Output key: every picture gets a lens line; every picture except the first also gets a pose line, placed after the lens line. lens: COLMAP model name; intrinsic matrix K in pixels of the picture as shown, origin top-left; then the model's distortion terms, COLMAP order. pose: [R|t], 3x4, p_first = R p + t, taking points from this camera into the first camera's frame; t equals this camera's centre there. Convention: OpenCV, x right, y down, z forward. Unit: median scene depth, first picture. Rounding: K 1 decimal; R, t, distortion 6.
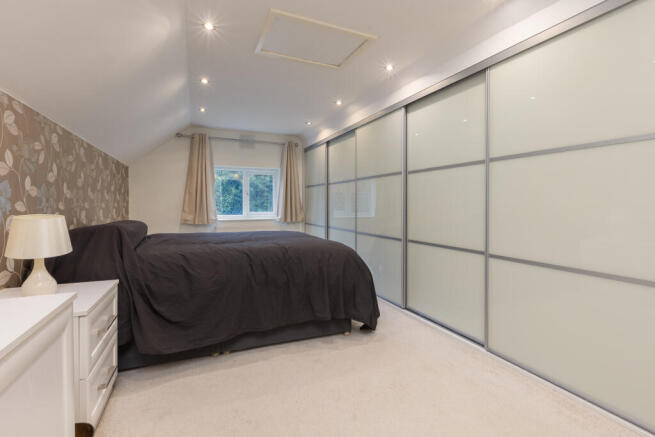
lens RADIAL K [[300.1, 0, 326.2], [0, 300.1, 207.0], [0, 0, 1]] dist [-0.003461, 0.000624]
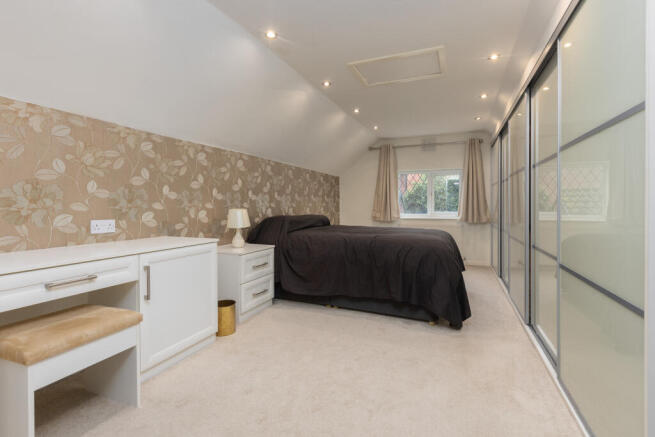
lens RADIAL K [[300.1, 0, 316.9], [0, 300.1, 205.2], [0, 0, 1]] dist [-0.003461, 0.000624]
pose [[0.689131, 0.001086, -0.724636, 0.290224], [-0.005511, 0.999978, -0.003742, 0.001488], [0.724616, 0.006572, 0.689121, -0.024737]]
